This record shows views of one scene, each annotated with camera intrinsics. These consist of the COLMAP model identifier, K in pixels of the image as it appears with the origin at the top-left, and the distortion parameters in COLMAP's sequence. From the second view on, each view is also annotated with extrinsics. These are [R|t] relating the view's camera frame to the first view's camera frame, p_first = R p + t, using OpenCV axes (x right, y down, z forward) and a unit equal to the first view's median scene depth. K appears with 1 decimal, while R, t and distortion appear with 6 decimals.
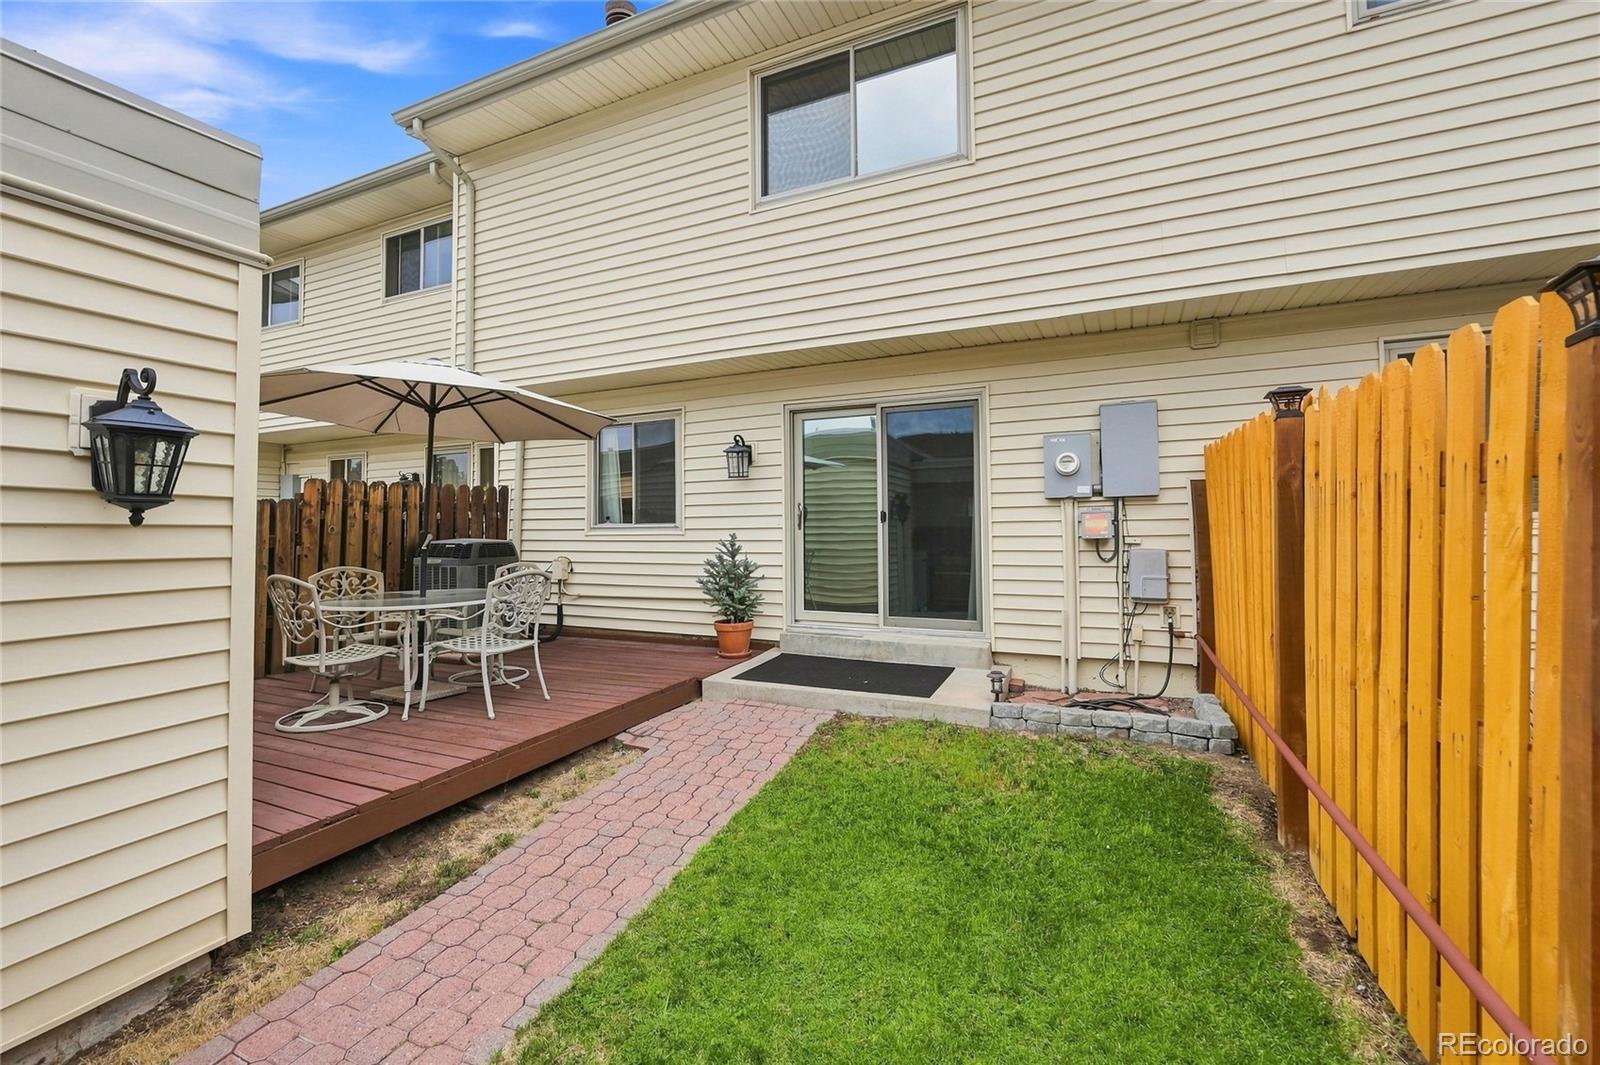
lens RADIAL K [[640.0, 0, 808.0], [0, 640.0, 522.7], [0, 0, 1]] dist [-0.002343, 0.000016]
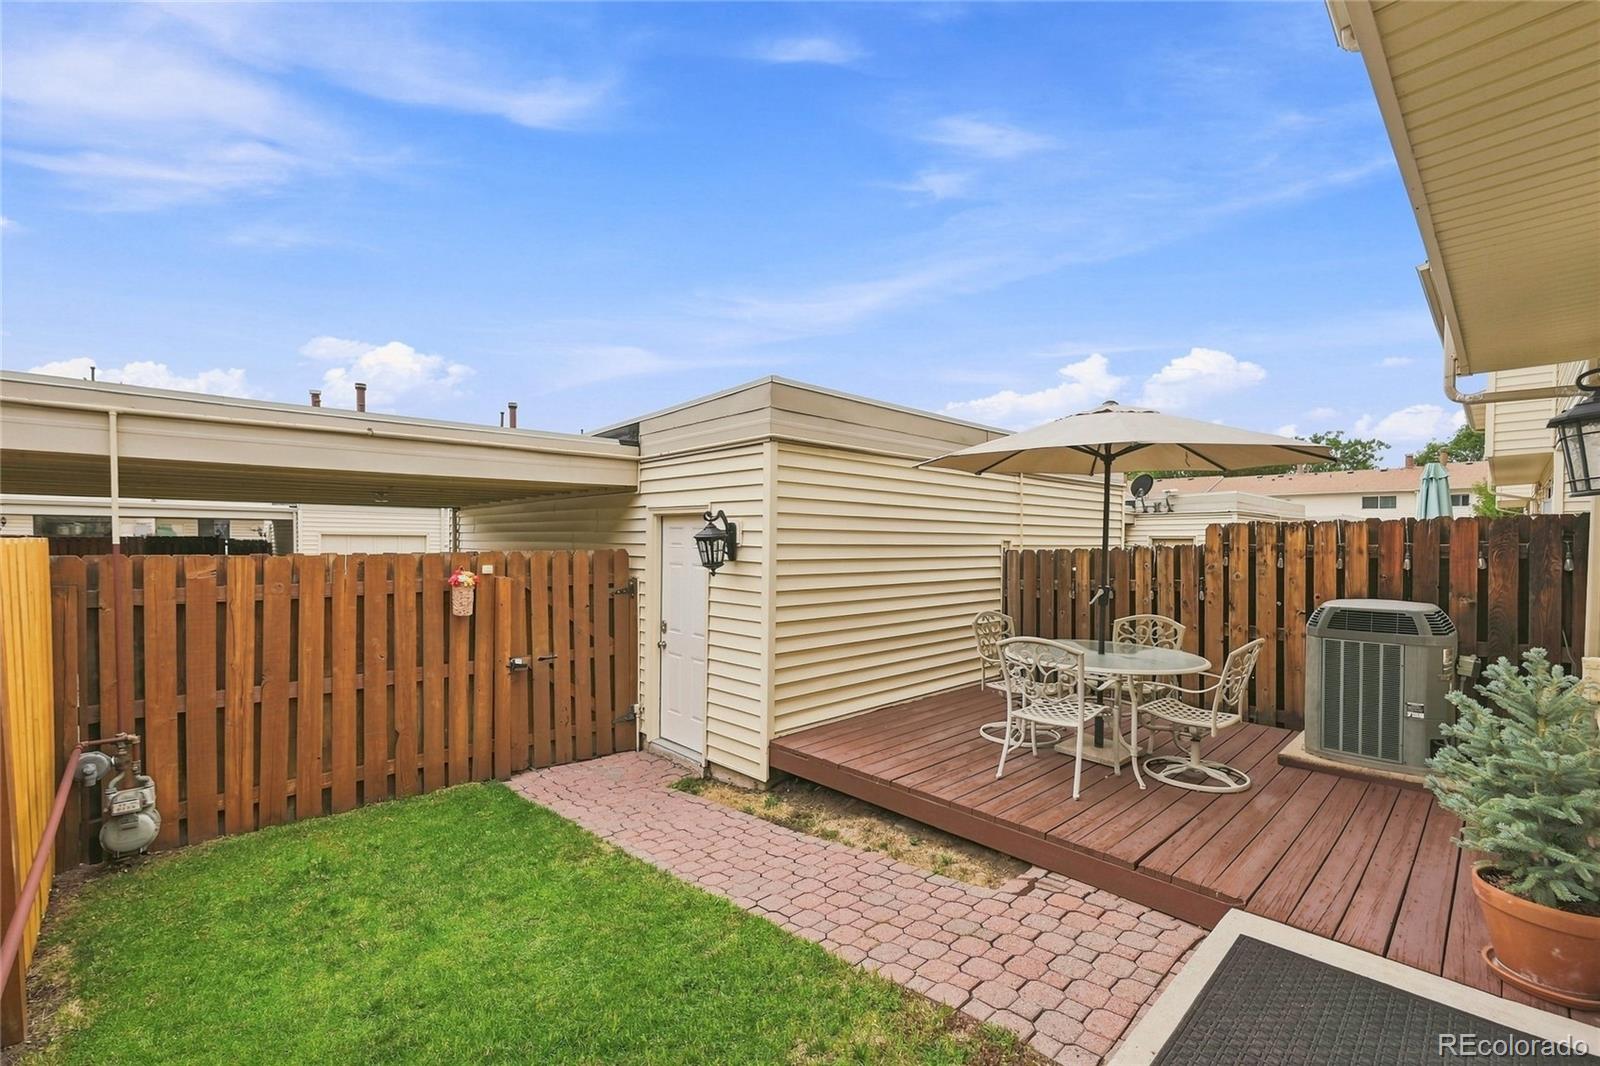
lens RADIAL K [[680.1, 0, 800.0], [0, 680.1, 555.7], [0, 0, 1]] dist [-0.003376, -0.001137]
pose [[-0.388080, 0.024280, -0.921306, 0.617296], [0.001653, 0.999670, 0.025648, -0.068965], [0.921624, 0.008431, -0.387992, 1.177527]]
